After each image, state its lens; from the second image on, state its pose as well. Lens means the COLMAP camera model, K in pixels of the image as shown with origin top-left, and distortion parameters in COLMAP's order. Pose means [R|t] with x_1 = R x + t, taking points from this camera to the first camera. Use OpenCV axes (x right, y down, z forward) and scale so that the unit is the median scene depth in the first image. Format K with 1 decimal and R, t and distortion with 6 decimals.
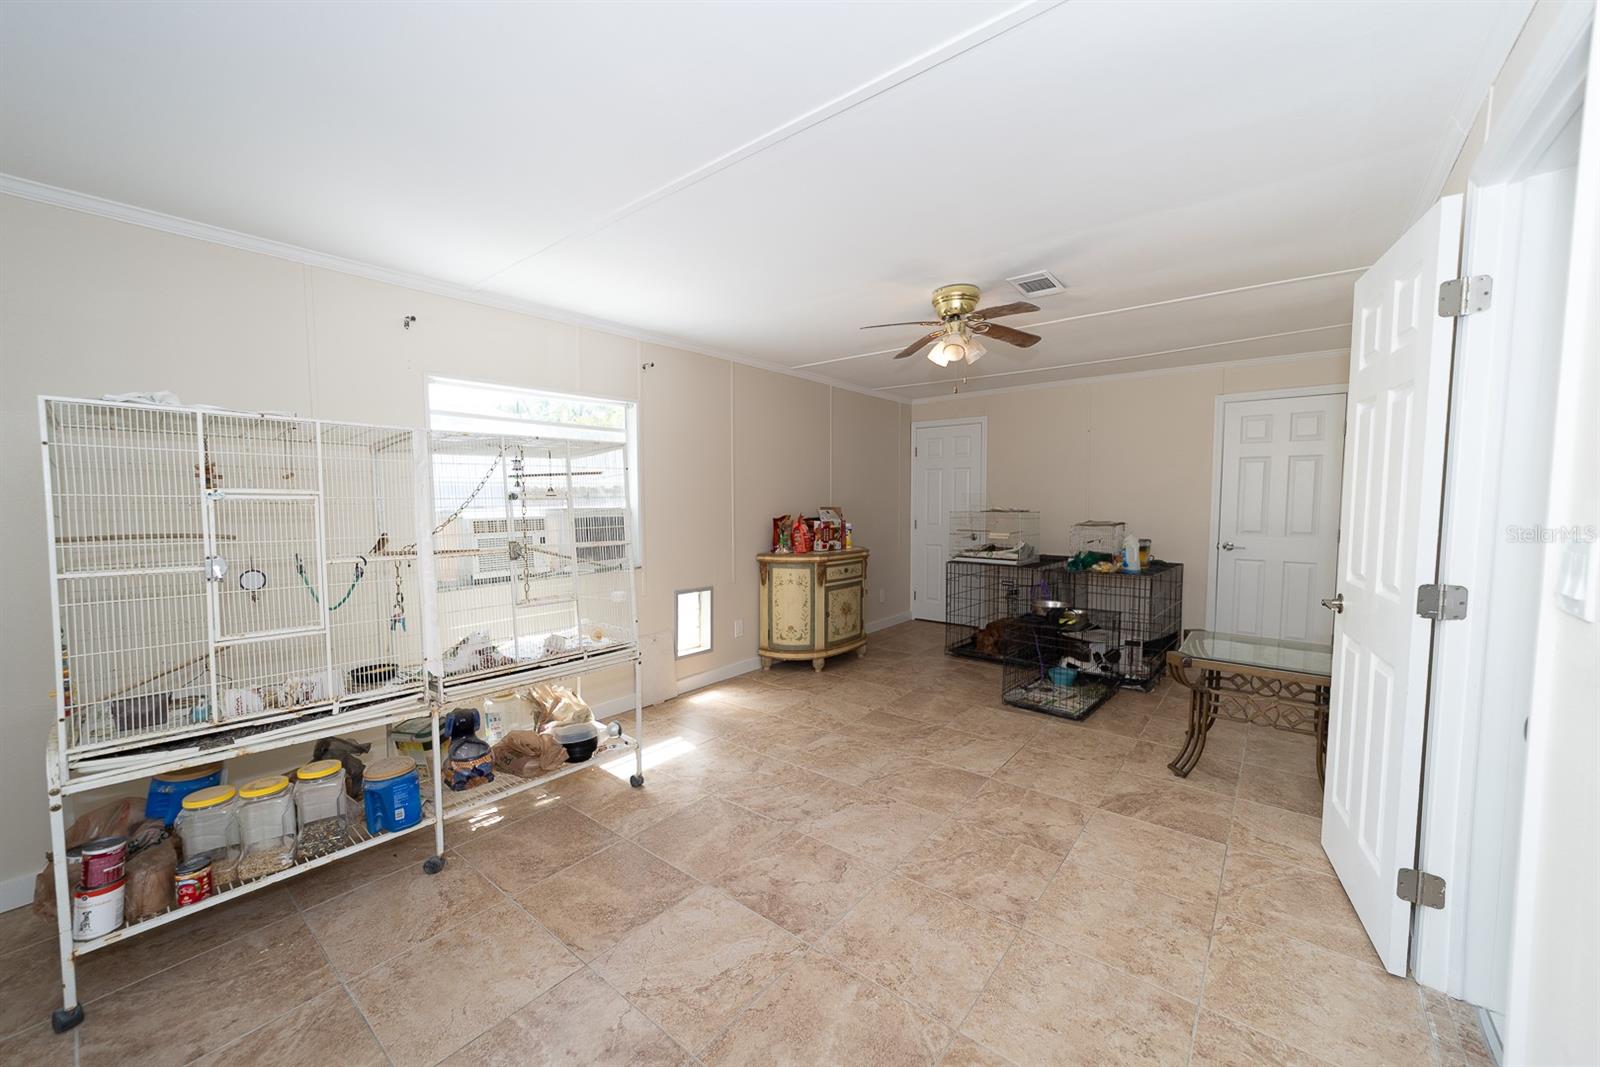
lens RADIAL K [[612.5, 0, 797.8], [0, 612.5, 532.8], [0, 0, 1]] dist [-0.013475, 0.005449]
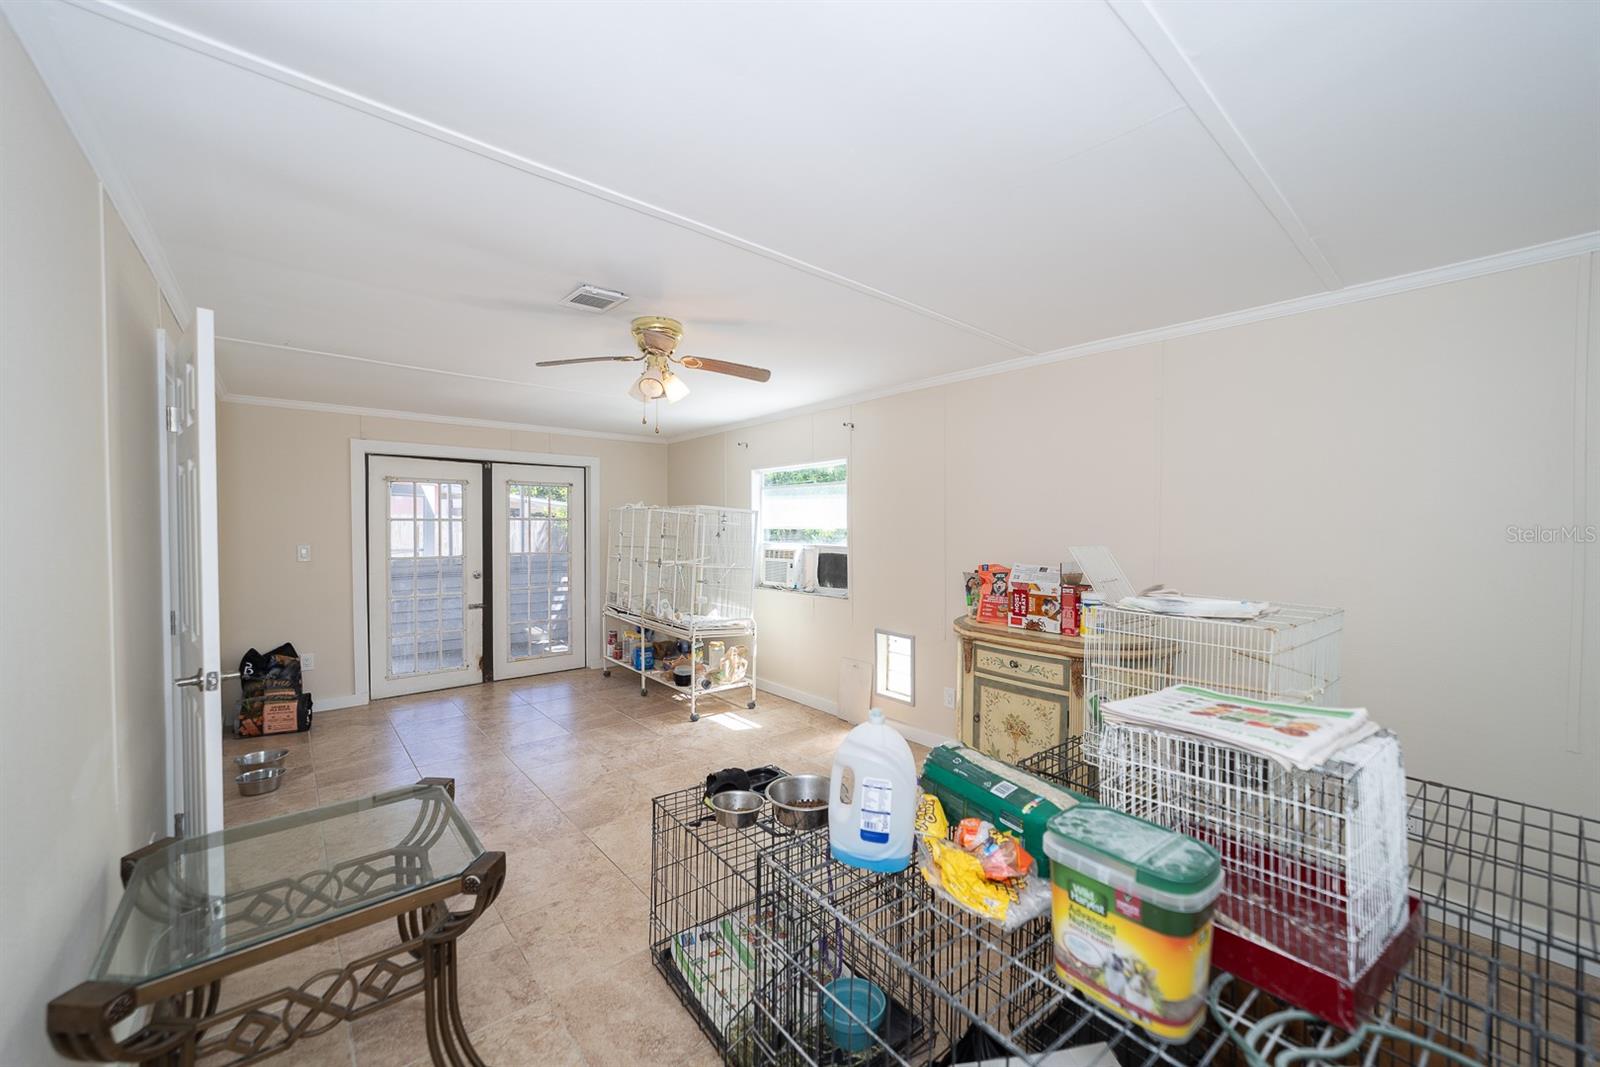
lens RADIAL K [[612.5, 0, 797.5], [0, 612.5, 531.2], [0, 0, 1]] dist [-0.013475, 0.005449]
pose [[-0.184125, 0.011763, -0.982832, 0.722351], [-0.059052, 0.997990, 0.023007, -0.073802], [0.981127, 0.062274, -0.183060, 0.889958]]
